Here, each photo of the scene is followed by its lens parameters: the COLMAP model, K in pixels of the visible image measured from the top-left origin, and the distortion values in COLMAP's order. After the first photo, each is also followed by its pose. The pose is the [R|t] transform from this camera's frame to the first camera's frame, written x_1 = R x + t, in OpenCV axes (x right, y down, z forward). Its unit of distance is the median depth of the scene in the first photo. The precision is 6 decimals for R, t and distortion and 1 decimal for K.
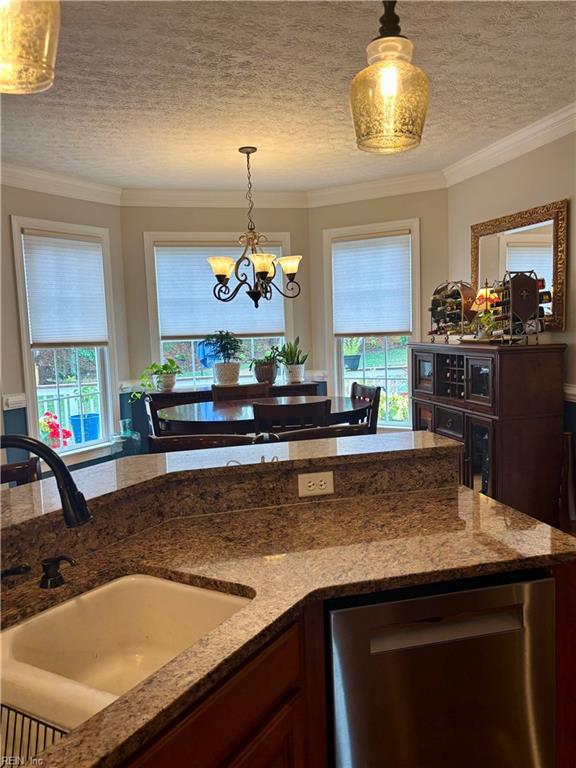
lens RADIAL K [[645.1, 0, 288.7], [0, 645.1, 385.4], [0, 0, 1]] dist [0.034829, -0.002704]
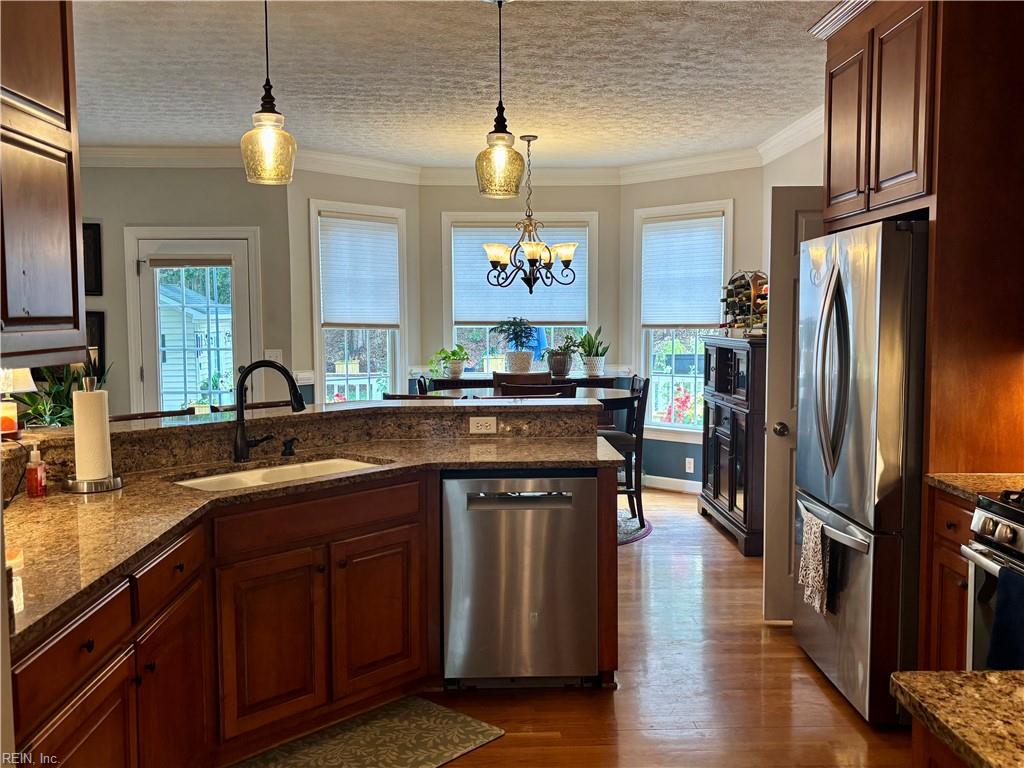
lens RADIAL K [[953.0, 0, 511.8], [0, 953.0, 385.5], [0, 0, 1]] dist [0.126526, 0.000000]
pose [[0.974515, 0.047659, -0.219202, 0.223932], [-0.052120, 0.998534, -0.014612, 0.039607], [0.218184, 0.025665, 0.975570, -0.397131]]
